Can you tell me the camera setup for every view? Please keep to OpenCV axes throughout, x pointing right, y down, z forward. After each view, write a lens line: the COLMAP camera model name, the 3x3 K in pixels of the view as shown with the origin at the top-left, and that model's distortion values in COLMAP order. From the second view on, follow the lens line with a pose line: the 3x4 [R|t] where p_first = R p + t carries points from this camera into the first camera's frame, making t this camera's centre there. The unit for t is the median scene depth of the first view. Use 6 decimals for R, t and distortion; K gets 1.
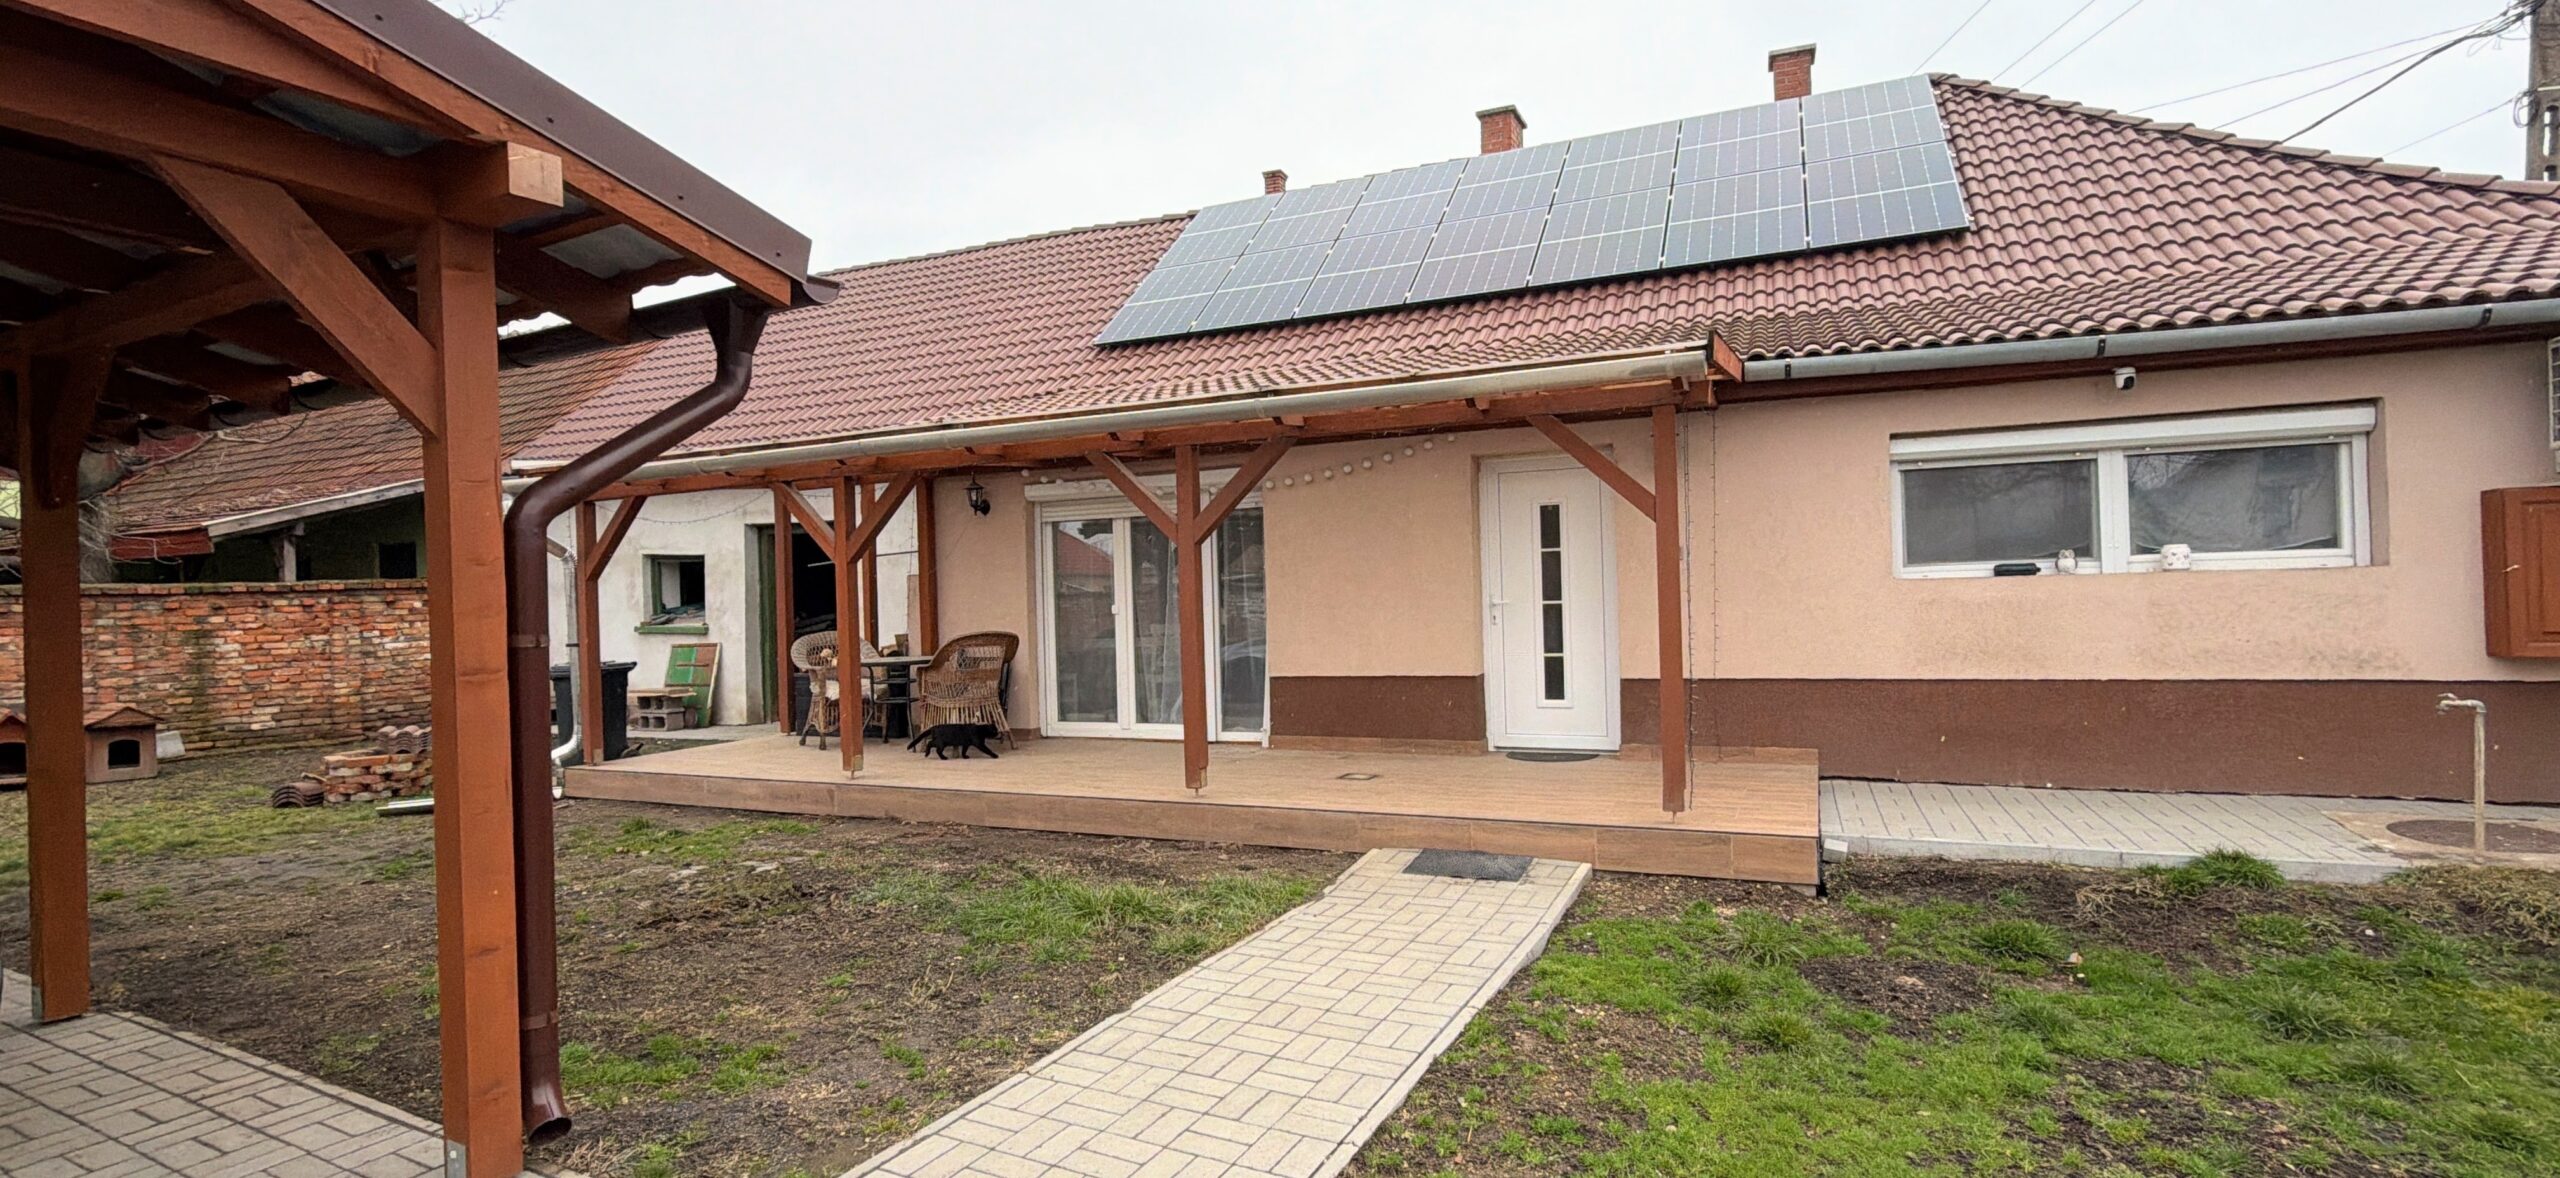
lens RADIAL K [[1173.9, 0, 1291.8], [0, 1173.9, 593.3], [0, 0, 1]] dist [0.004502, -0.000607]
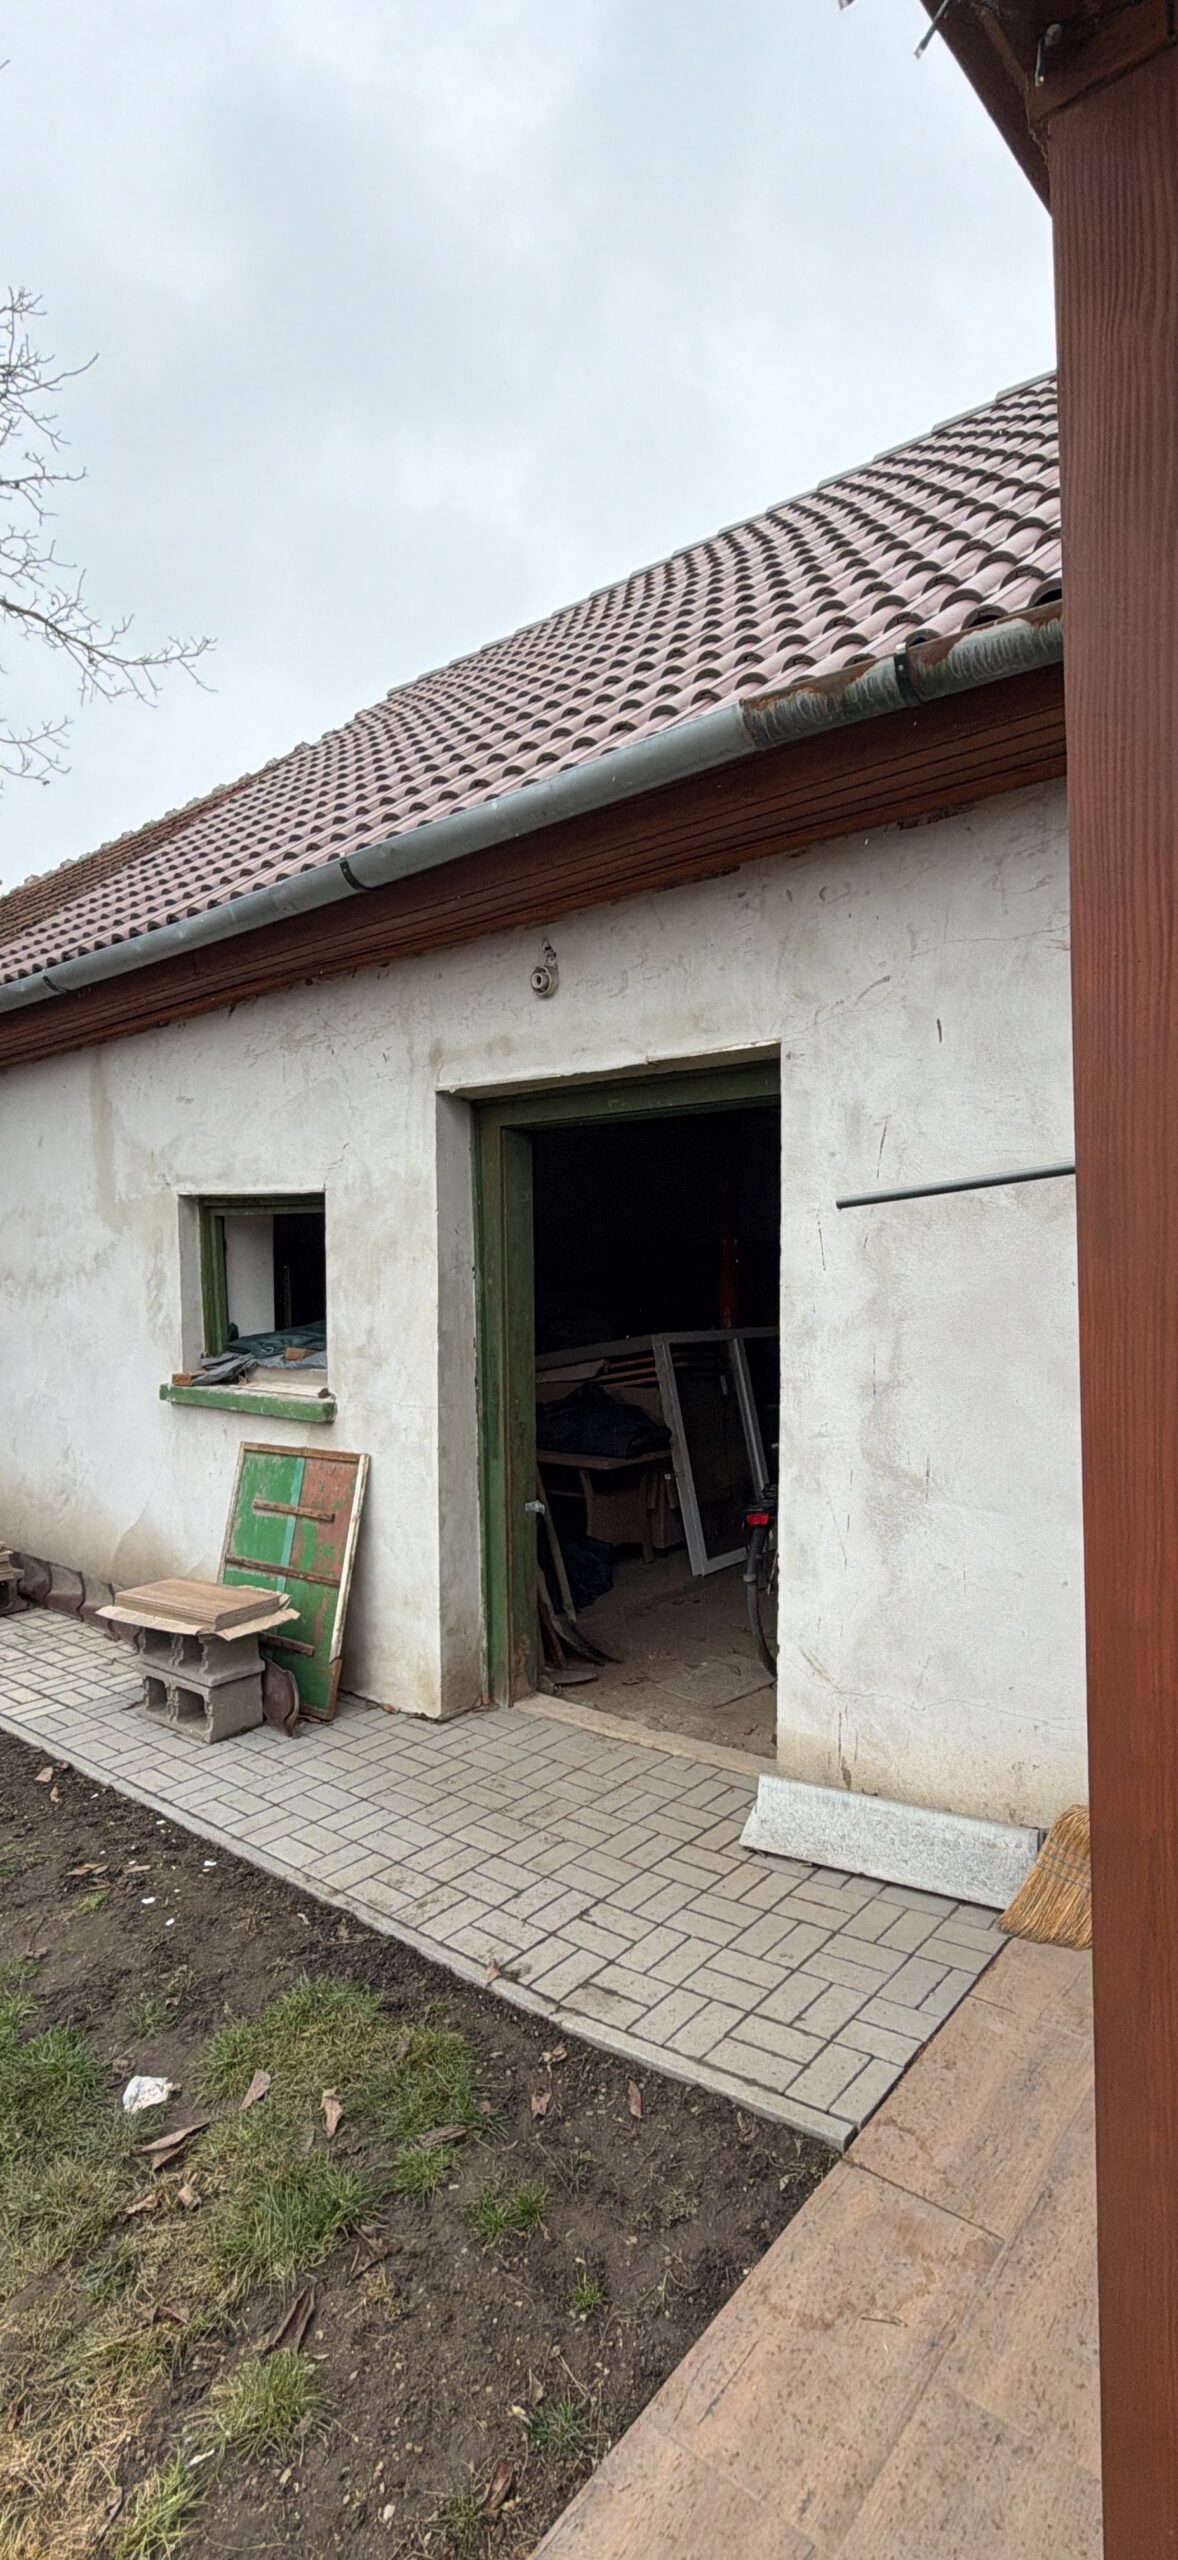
lens RADIAL K [[1173.9, 0, 592.9], [0, 1173.9, 1283.8], [0, 0, 1]] dist [0.004502, -0.000607]
pose [[0.965180, 0.006580, -0.261505, -0.376255], [-0.003466, 0.999918, 0.012365, -0.011302], [0.261565, -0.011028, 0.965123, 0.775607]]
